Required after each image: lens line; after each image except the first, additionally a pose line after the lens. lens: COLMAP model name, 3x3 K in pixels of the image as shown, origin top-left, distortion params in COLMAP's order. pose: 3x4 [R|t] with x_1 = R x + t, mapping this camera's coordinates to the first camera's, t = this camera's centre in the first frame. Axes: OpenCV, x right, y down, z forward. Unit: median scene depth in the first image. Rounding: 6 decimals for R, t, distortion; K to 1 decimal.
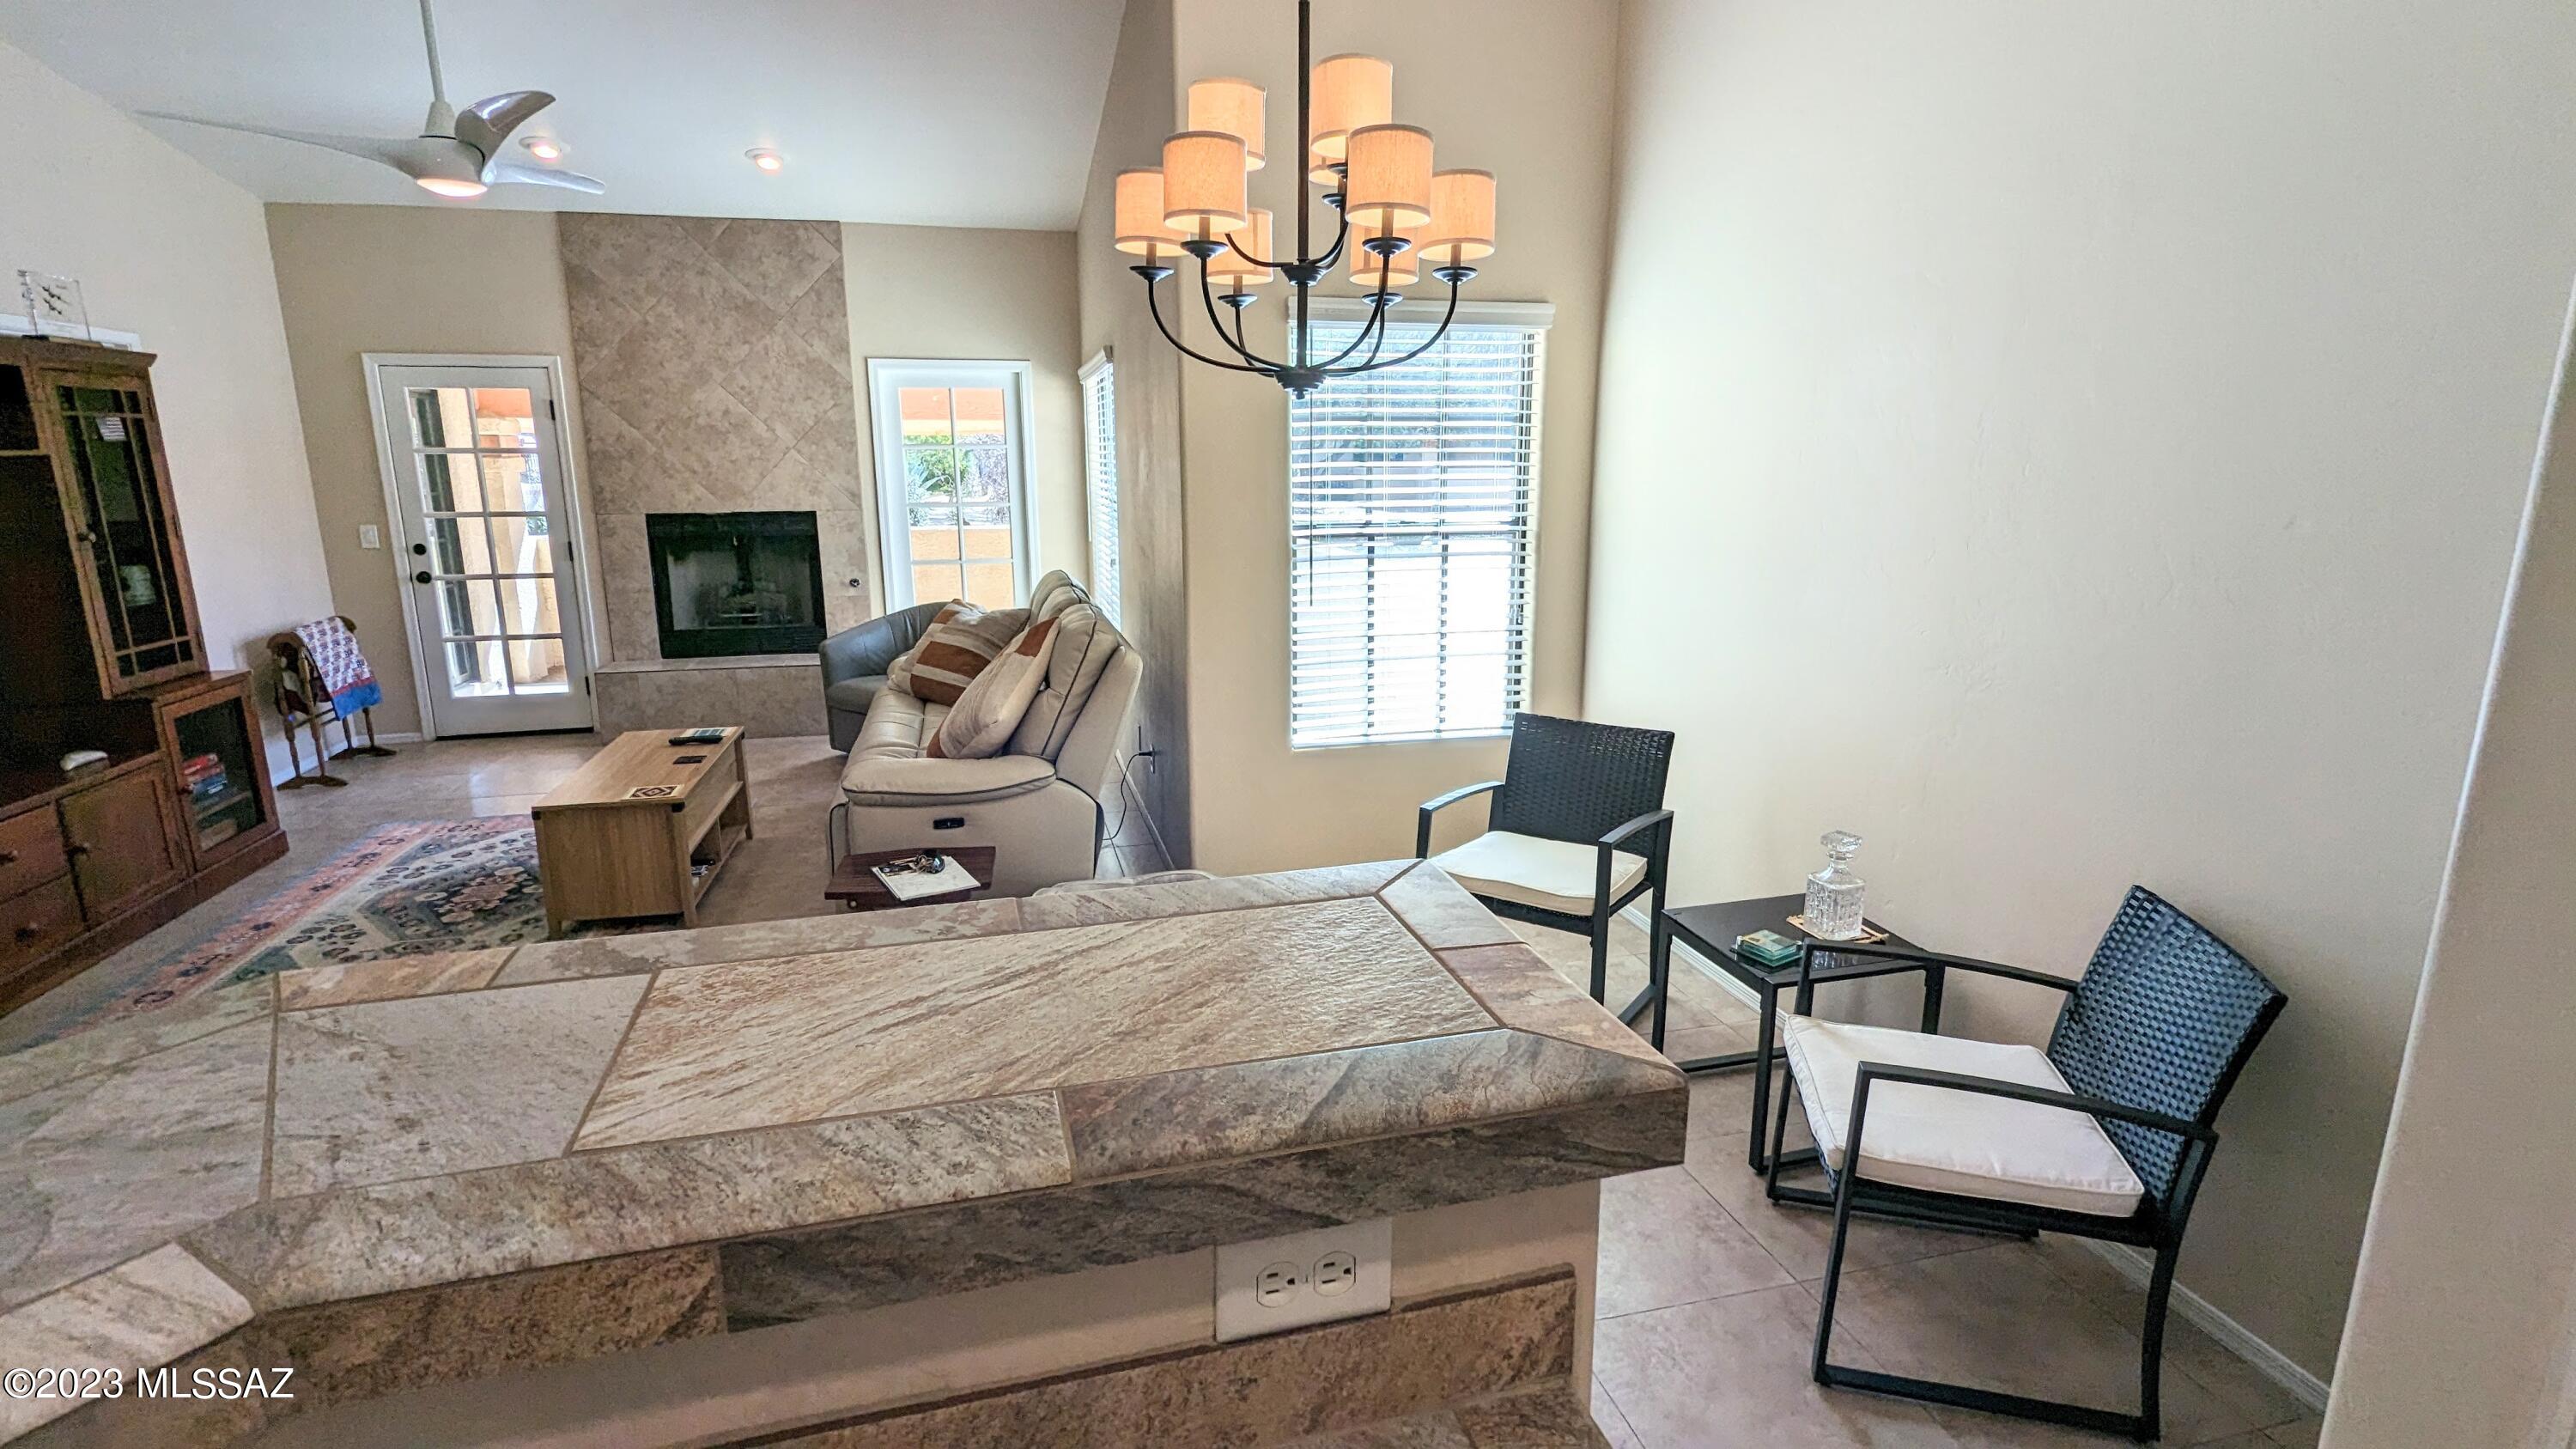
lens RADIAL K [[1214.3, 0, 1276.7], [0, 1214.3, 728.7], [0, 0, 1]] dist [-0.002876, 0.001865]
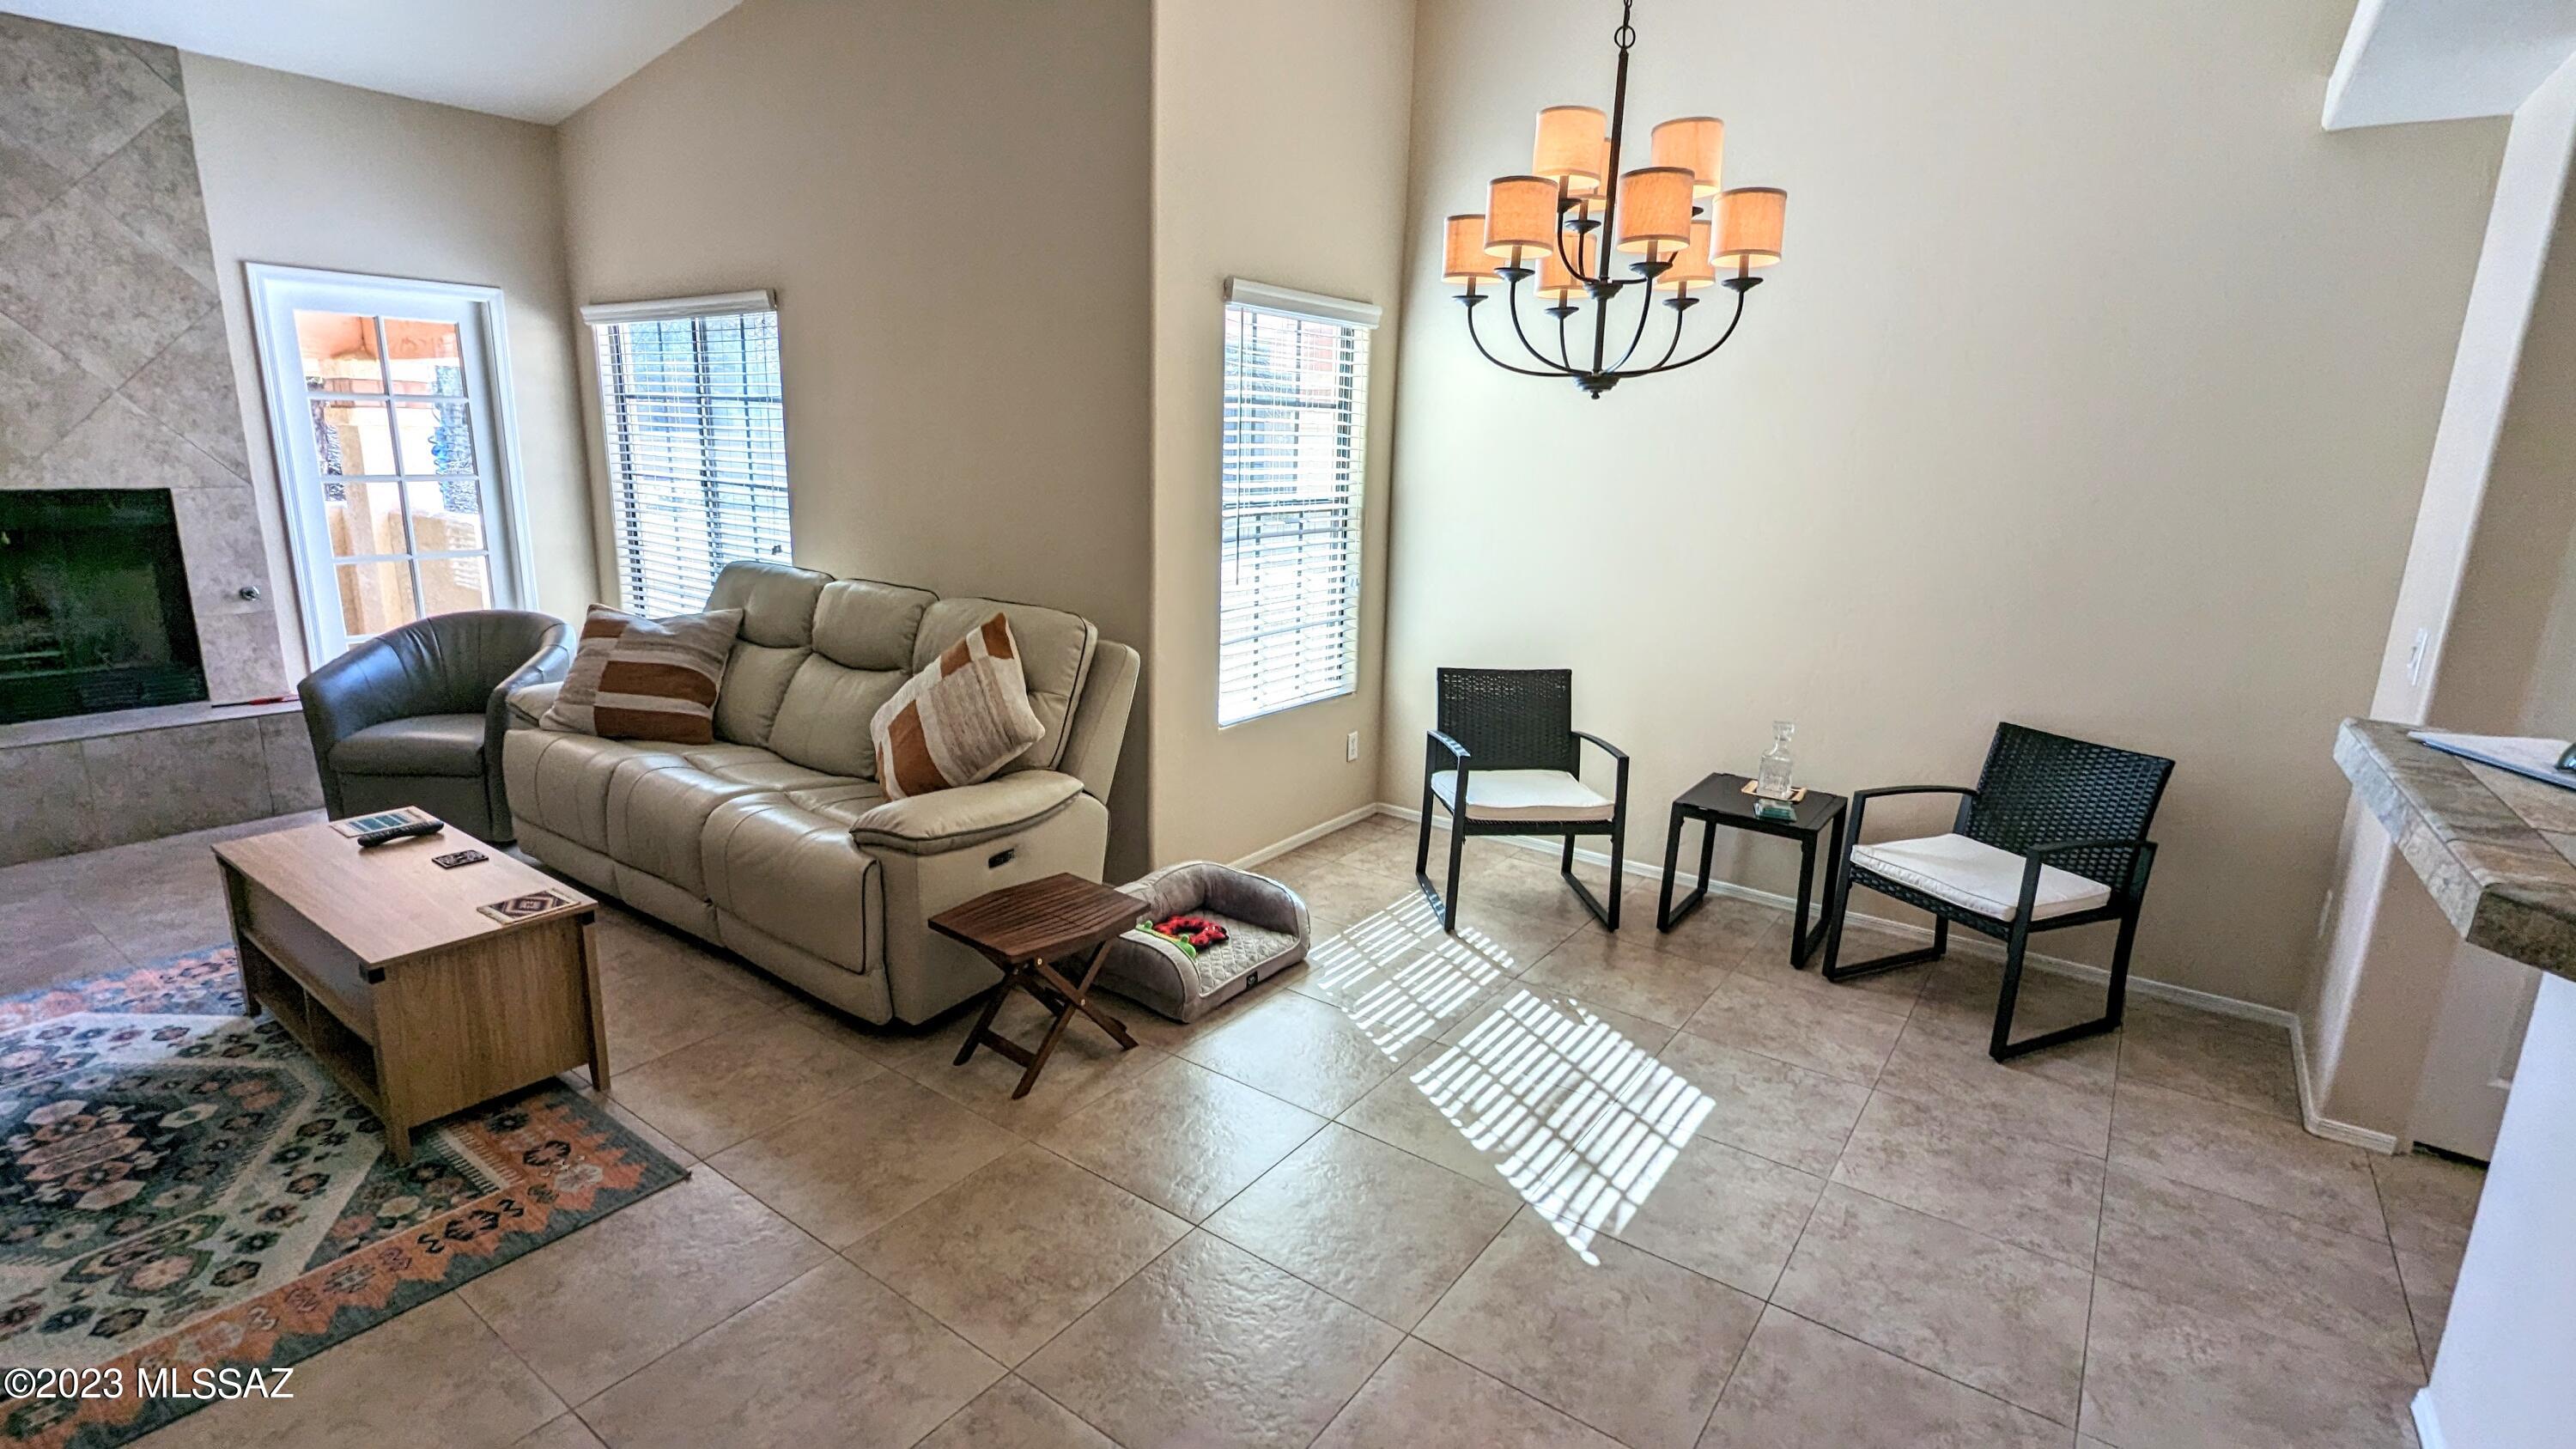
lens RADIAL K [[1214.3, 0, 1279.5], [0, 1214.3, 728.7], [0, 0, 1]] dist [-0.002876, 0.001865]
pose [[0.764612, -0.127966, 0.631659, -0.475107], [0.111551, 0.991575, 0.065850, -0.035186], [-0.634764, 0.020113, 0.772444, 0.150897]]
